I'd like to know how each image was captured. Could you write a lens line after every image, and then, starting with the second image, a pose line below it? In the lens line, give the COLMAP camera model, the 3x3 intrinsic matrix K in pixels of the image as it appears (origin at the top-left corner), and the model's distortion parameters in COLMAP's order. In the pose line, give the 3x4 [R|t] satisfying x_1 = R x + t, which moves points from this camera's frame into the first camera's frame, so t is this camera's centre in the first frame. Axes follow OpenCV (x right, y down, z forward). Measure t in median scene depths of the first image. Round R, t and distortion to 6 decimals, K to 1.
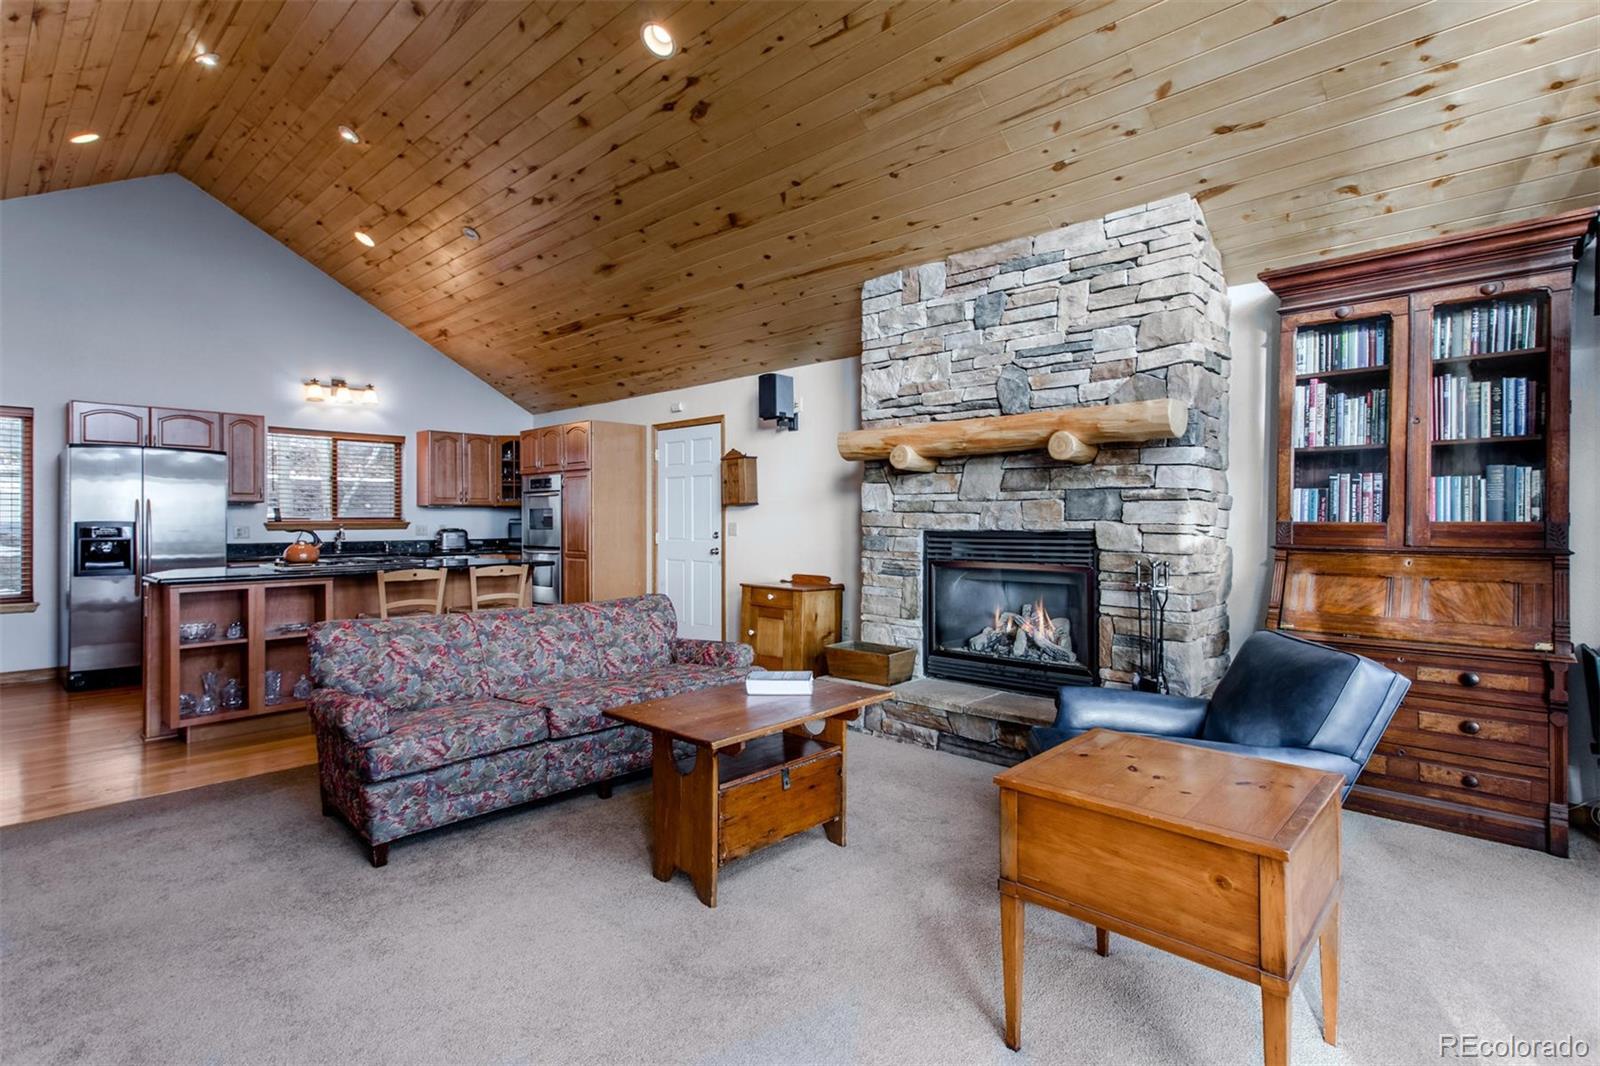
lens RADIAL K [[780.6, 0, 794.2], [0, 780.6, 518.2], [0, 0, 1]] dist [0.032379, -0.007868]
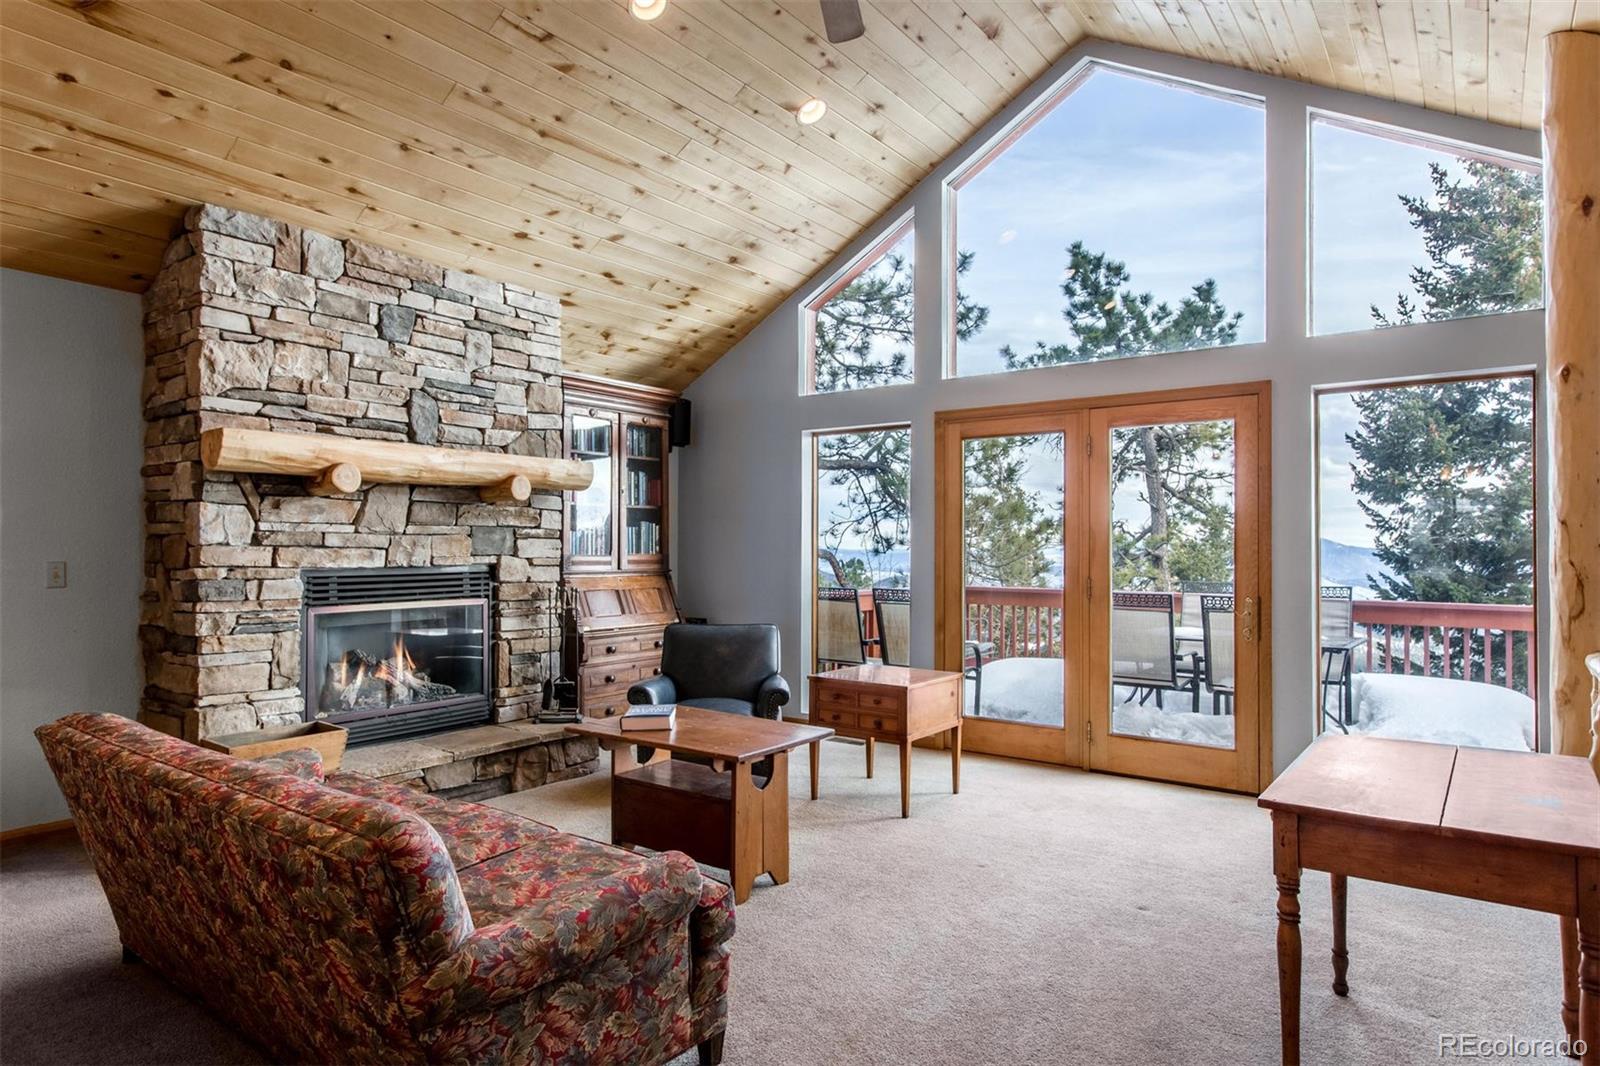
lens RADIAL K [[932.8, 0, 796.2], [0, 932.8, 535.8], [0, 0, 1]] dist [0.016690, 0.004292]
pose [[-0.119404, 0.010864, 0.992786, -0.868781], [-0.003476, 0.999929, -0.011361, -0.009684], [-0.992840, -0.004808, -0.119358, 0.663658]]
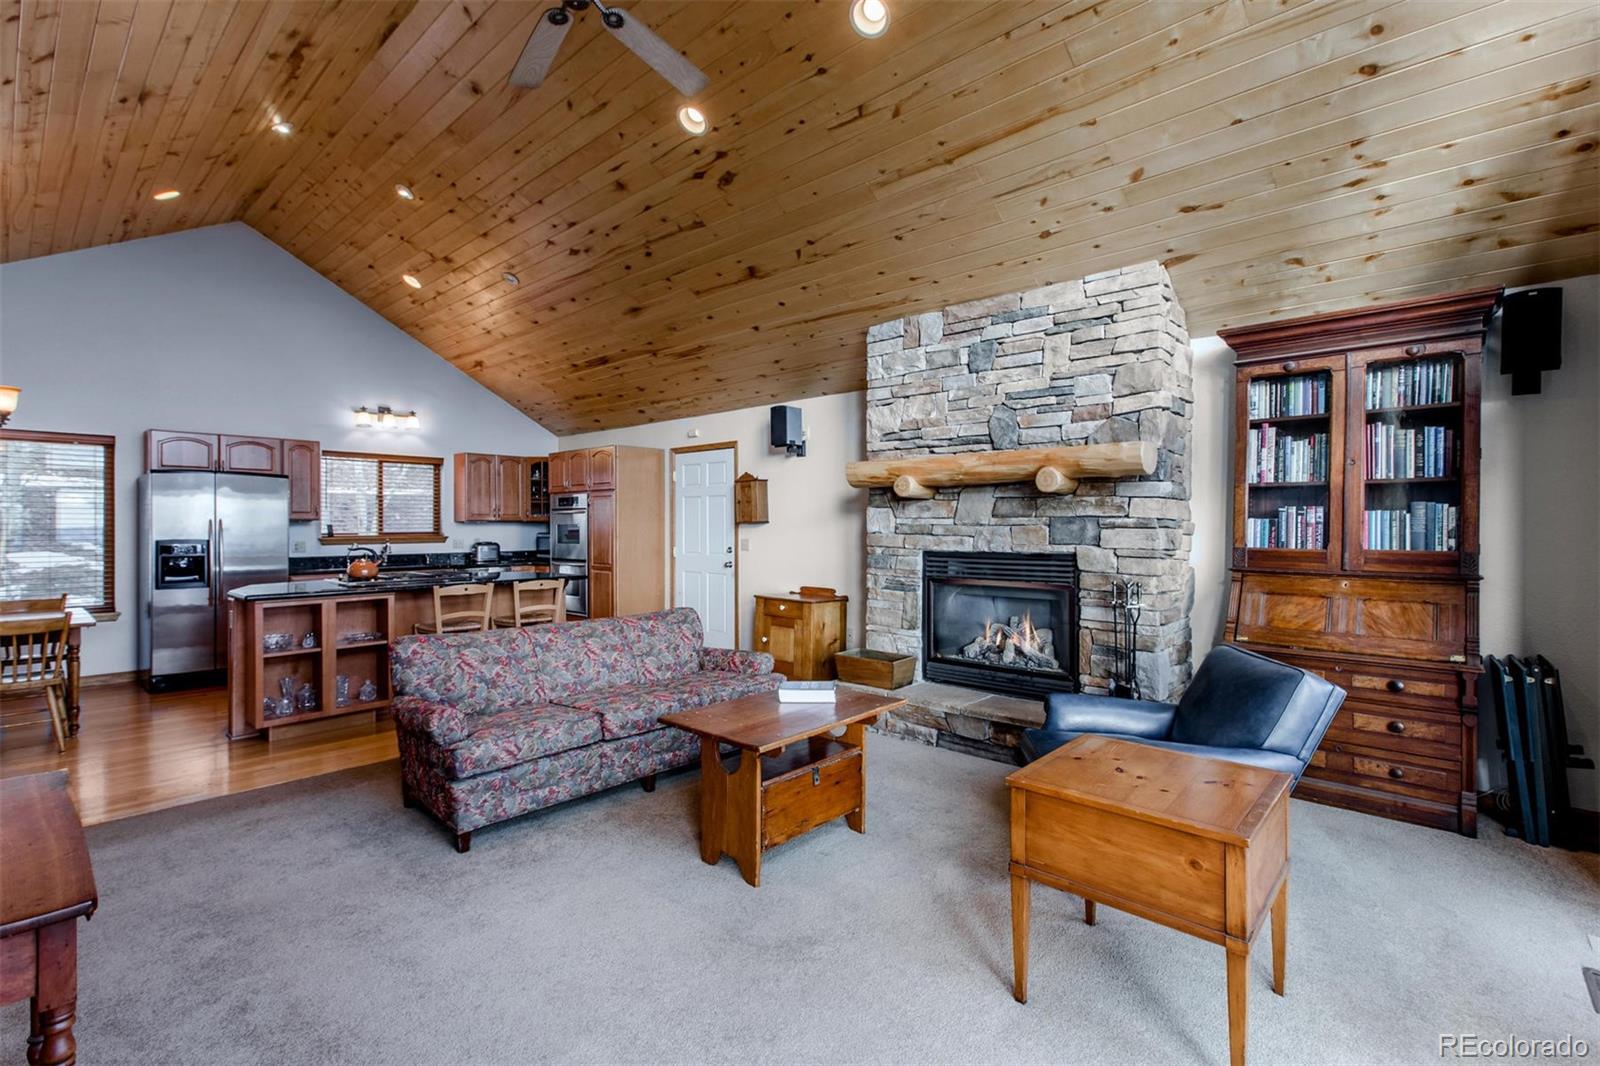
lens RADIAL K [[727.5, 0, 795.7], [0, 727.5, 524.9], [0, 0, 1]] dist [0.015412, -0.001911]
pose [[0.999890, 0.001020, 0.014778, -0.034427], [-0.001053, 0.999997, 0.002225, -0.024697], [-0.014776, -0.002240, 0.999888, -0.045560]]
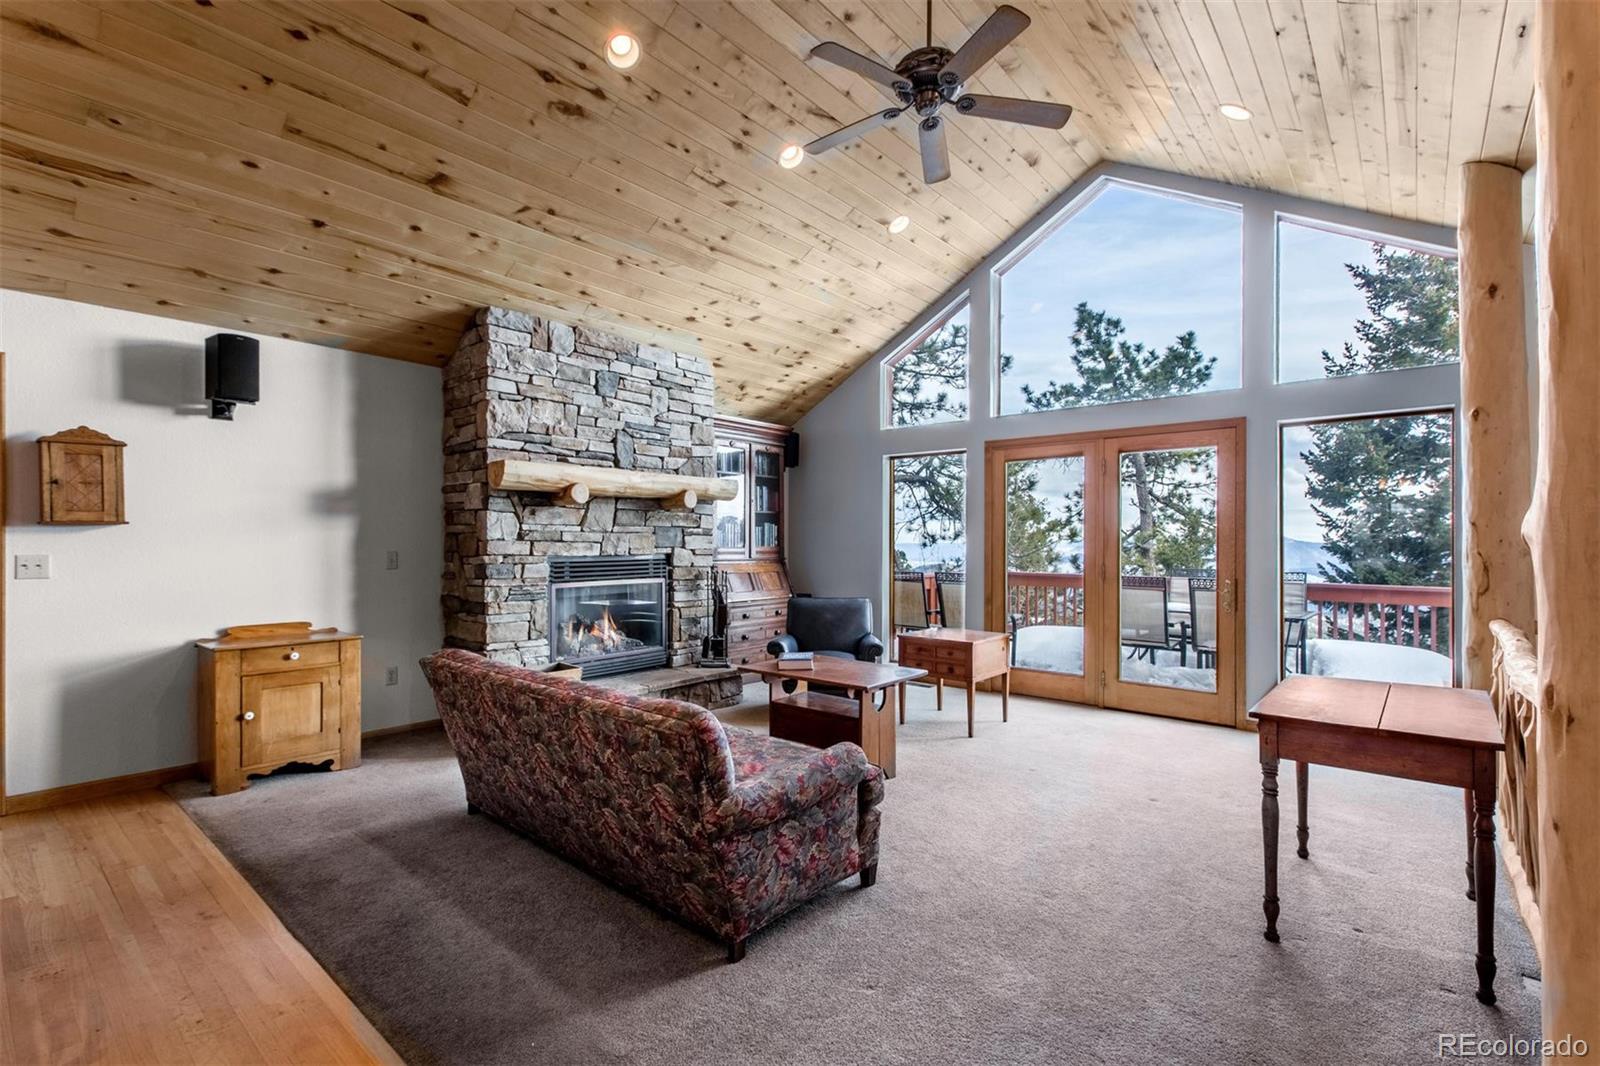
lens RADIAL K [[727.5, 0, 800.2], [0, 727.5, 537.5], [0, 0, 1]] dist [0.015412, -0.001911]
pose [[-0.053203, 0.003483, 0.998578, -0.952883], [-0.004436, 0.999983, -0.003724, -0.010466], [-0.998574, -0.004628, -0.053186, 0.738906]]
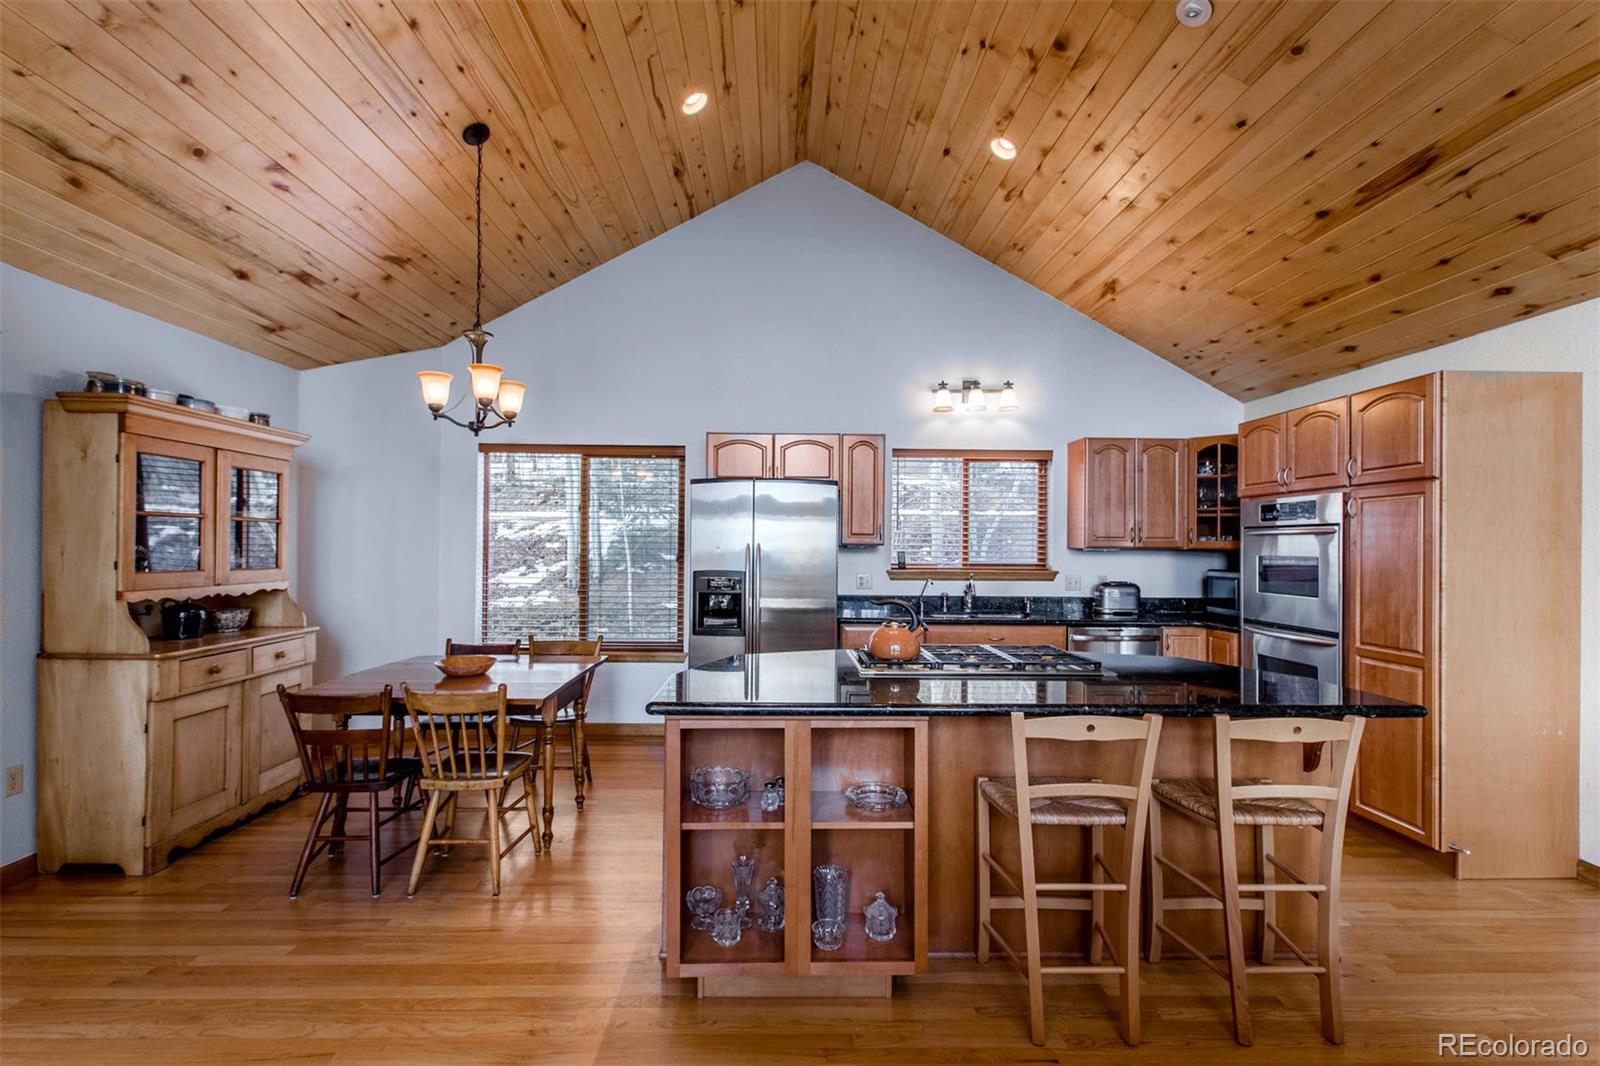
lens RADIAL K [[727.5, 0, 795.0], [0, 727.5, 540.6], [0, 0, 1]] dist [0.015412, -0.001911]
pose [[0.707018, 0.001609, -0.707194, -0.354893], [-0.008899, 0.999938, -0.006622, -0.029750], [0.707140, 0.010975, 0.706988, 0.681795]]
